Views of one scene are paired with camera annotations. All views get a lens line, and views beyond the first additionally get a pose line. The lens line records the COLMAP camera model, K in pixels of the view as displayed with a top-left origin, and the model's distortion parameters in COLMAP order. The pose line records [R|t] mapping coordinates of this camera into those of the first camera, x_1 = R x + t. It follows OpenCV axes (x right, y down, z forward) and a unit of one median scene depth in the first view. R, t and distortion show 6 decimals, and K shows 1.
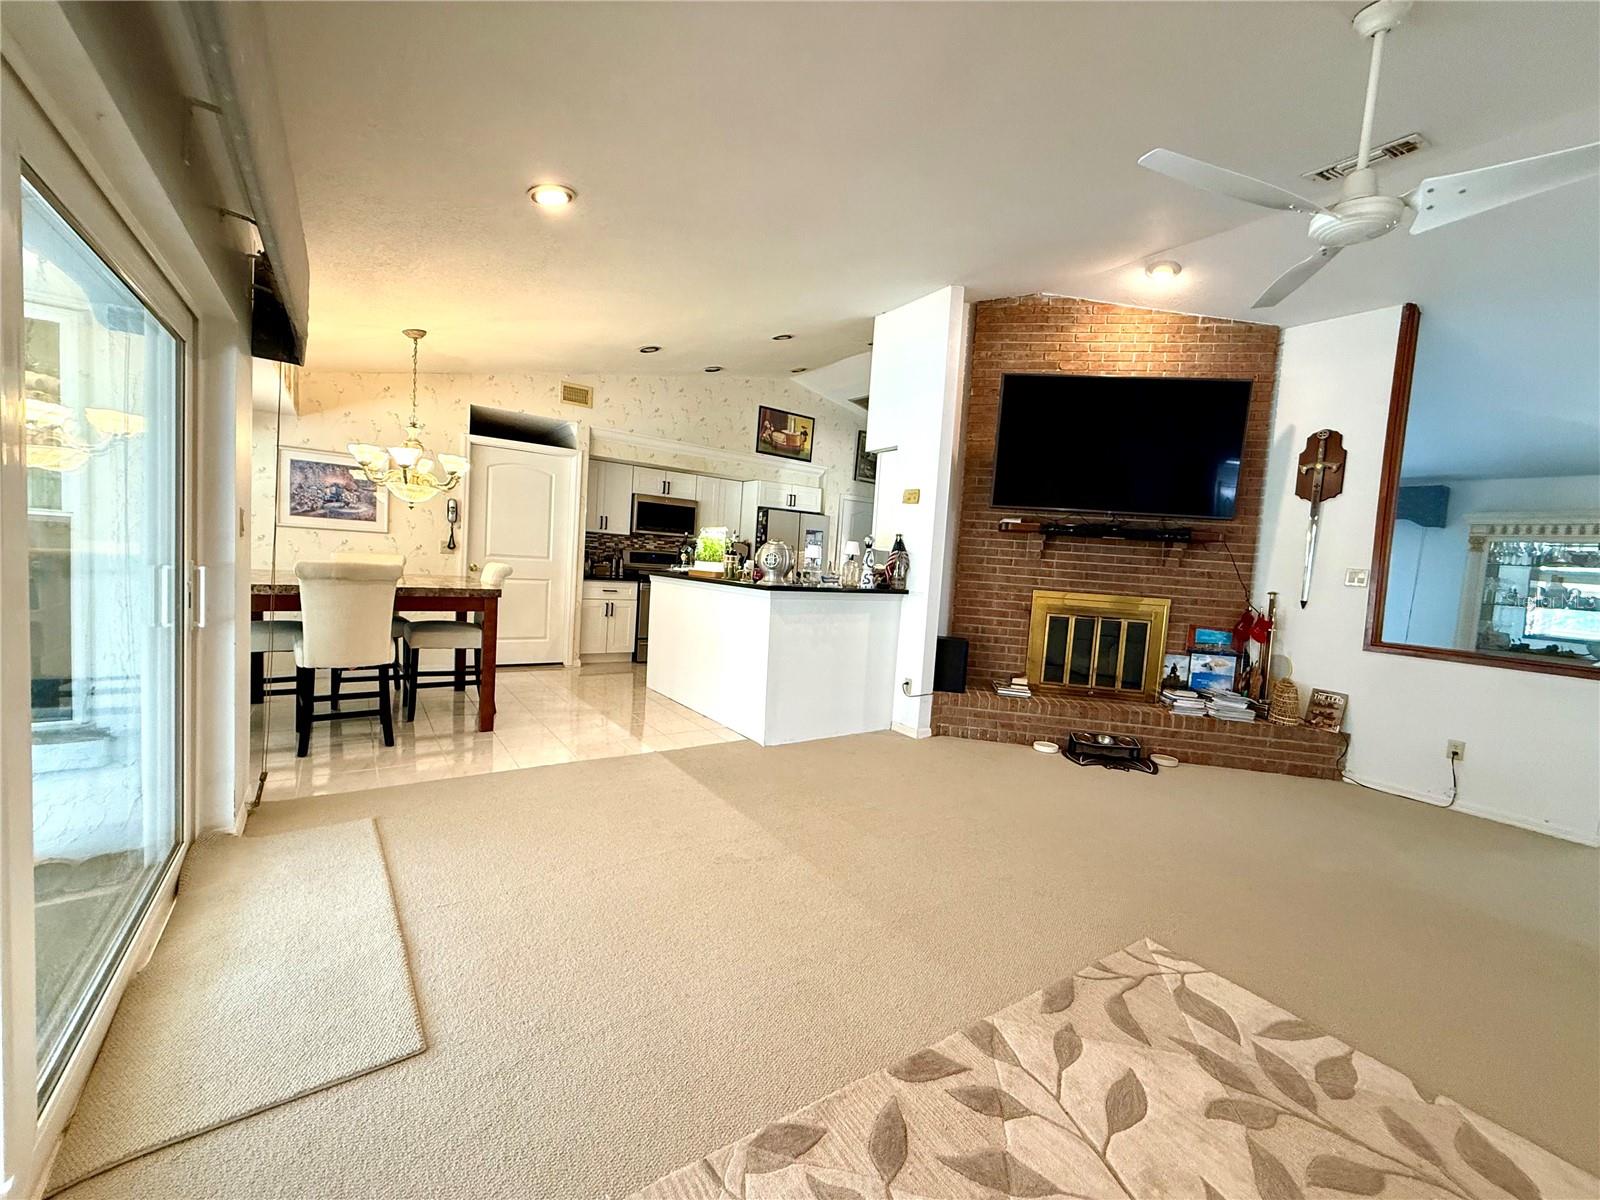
lens RADIAL K [[638.4, 0, 796.1], [0, 638.4, 600.5], [0, 0, 1]] dist [-0.000240, -0.000014]
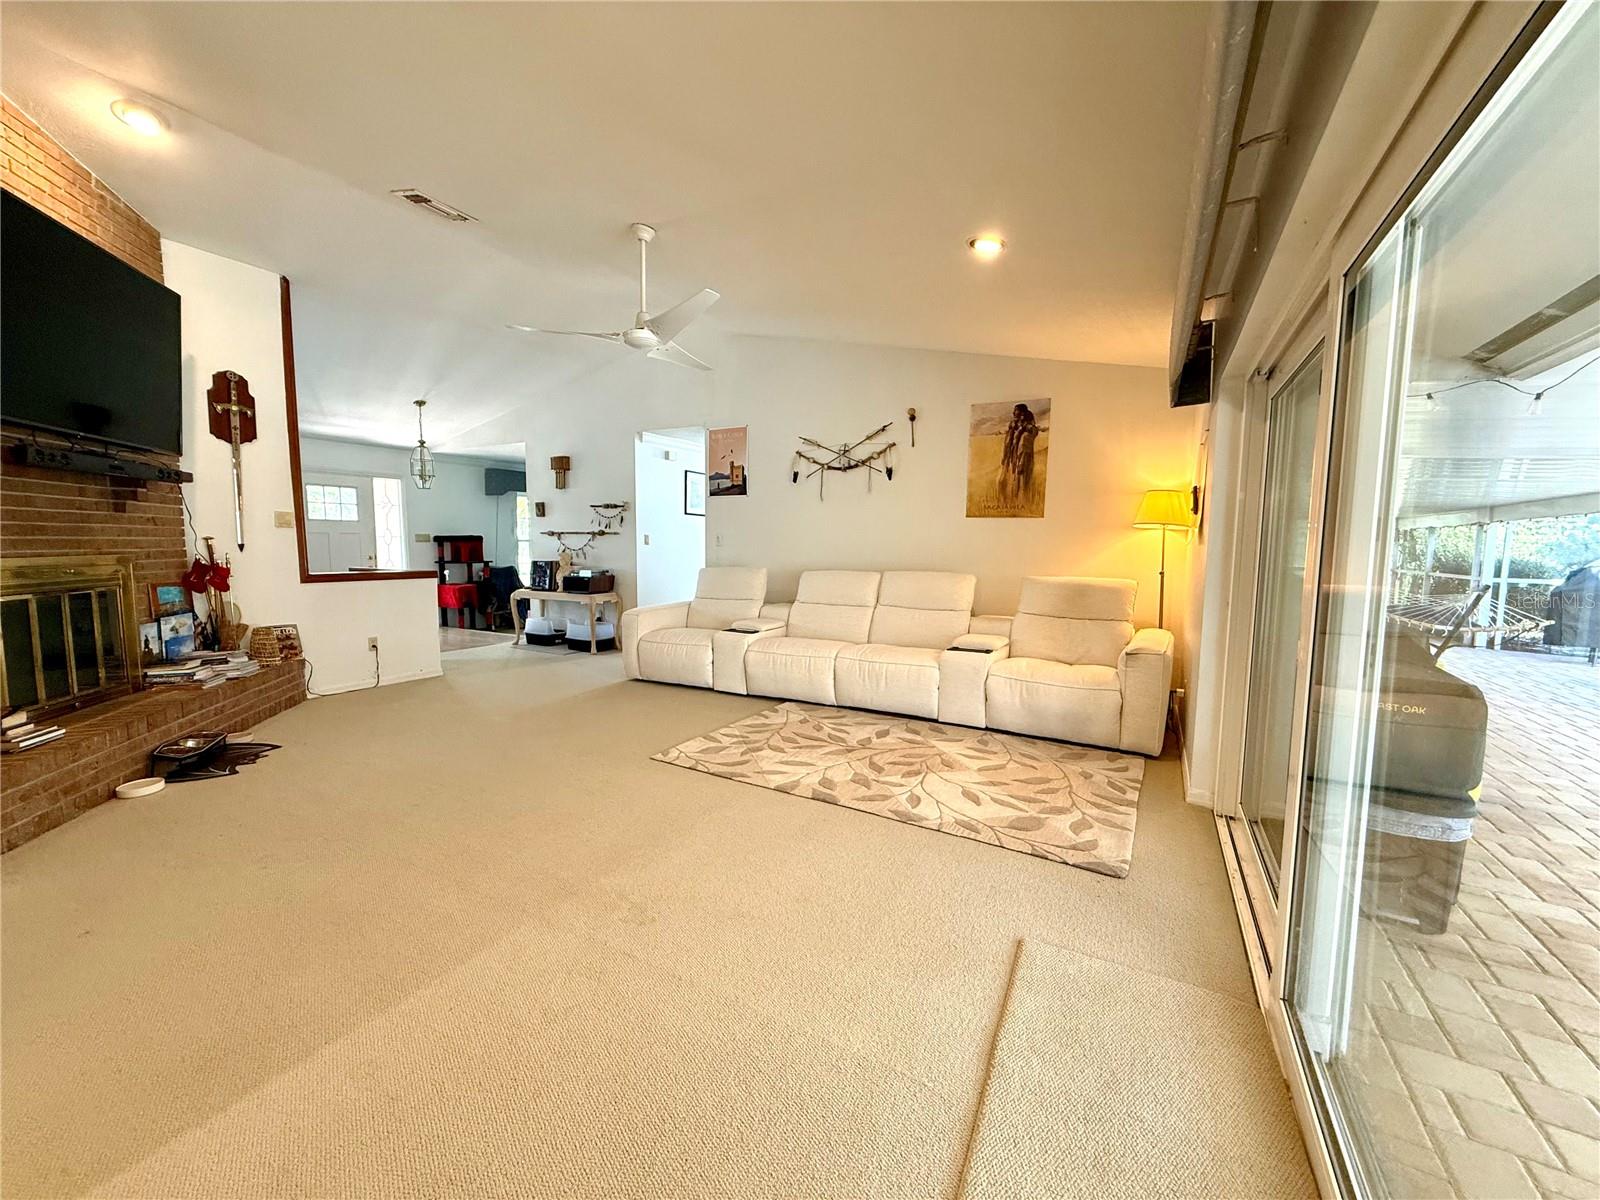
lens RADIAL K [[638.4, 0, 796.1], [0, 638.4, 600.5], [0, 0, 1]] dist [-0.000240, -0.000014]
pose [[-0.439462, -0.151698, 0.885359, -0.492615], [0.023044, 0.983408, 0.179937, -0.072663], [-0.897966, 0.099477, -0.428675, 0.658145]]
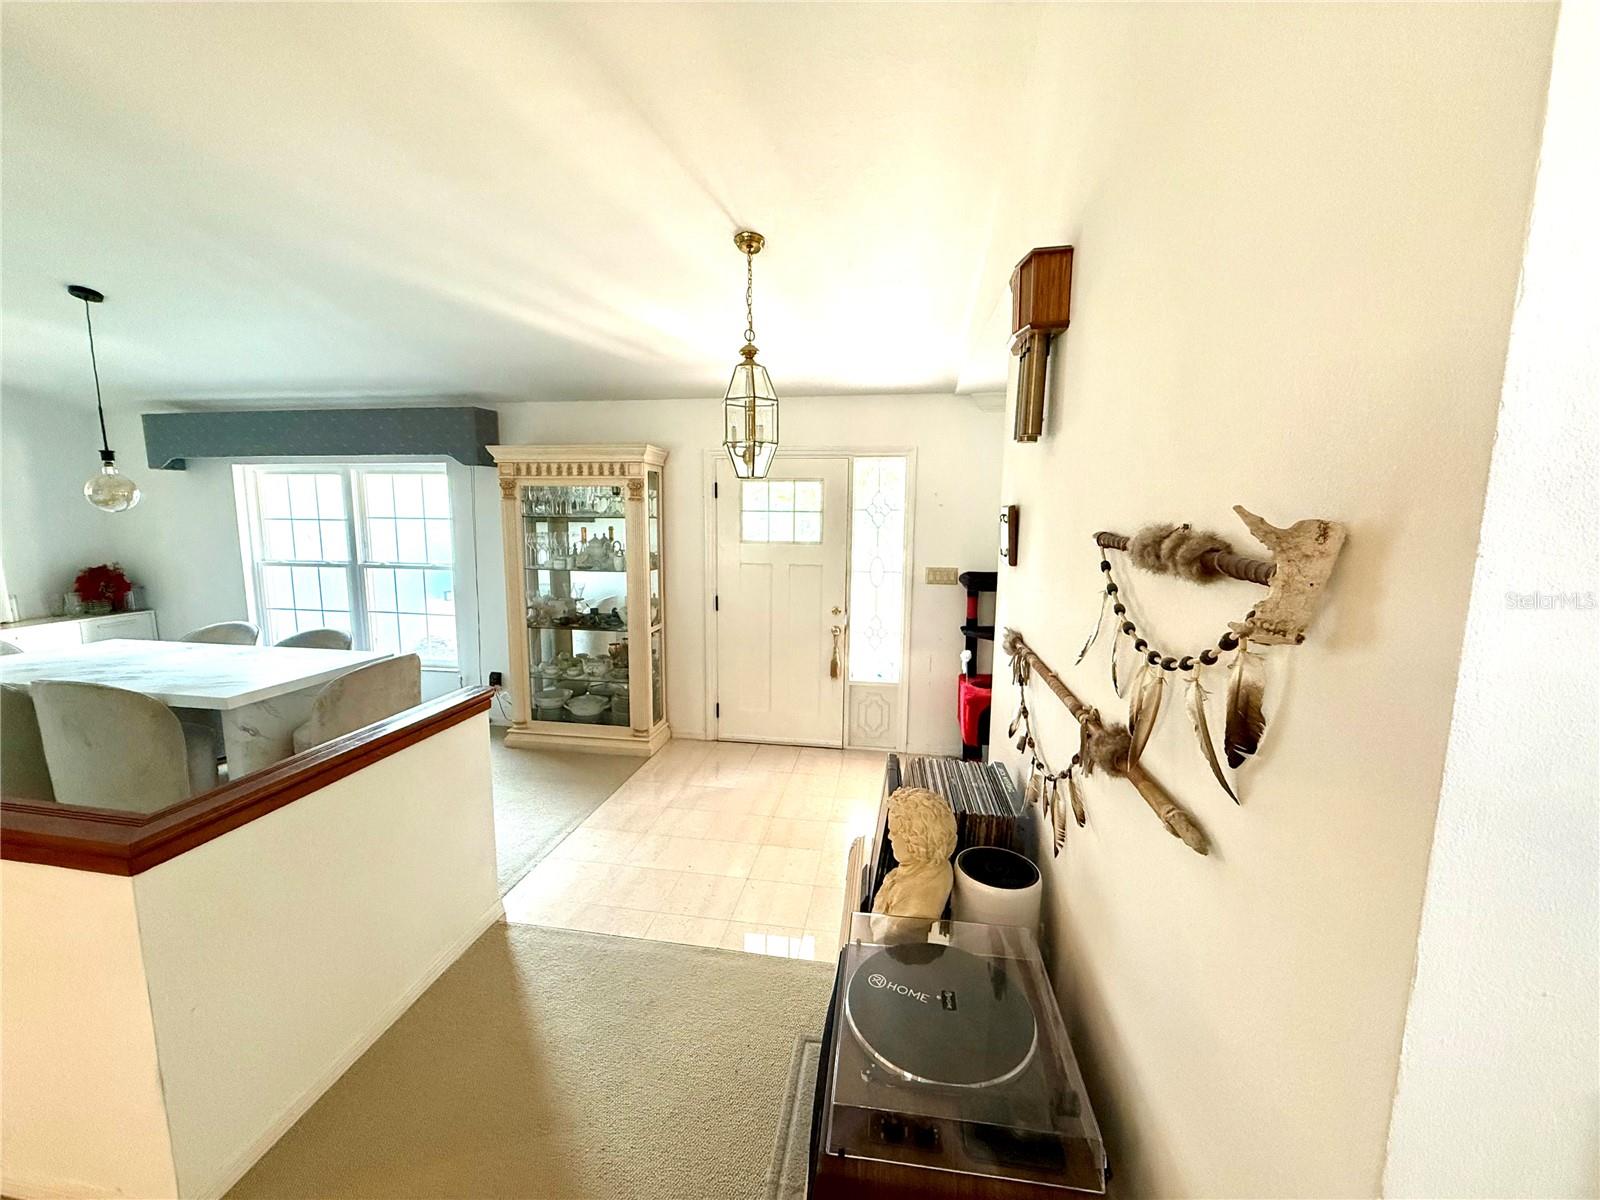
lens RADIAL K [[638.4, 0, 796.1], [0, 638.4, 600.5], [0, 0, 1]] dist [-0.000240, -0.000014]
pose [[0.691593, -0.157110, 0.704994, 0.997080], [0.084397, 0.986948, 0.137152, -0.045703], [-0.717340, -0.035354, 0.695826, 0.319109]]
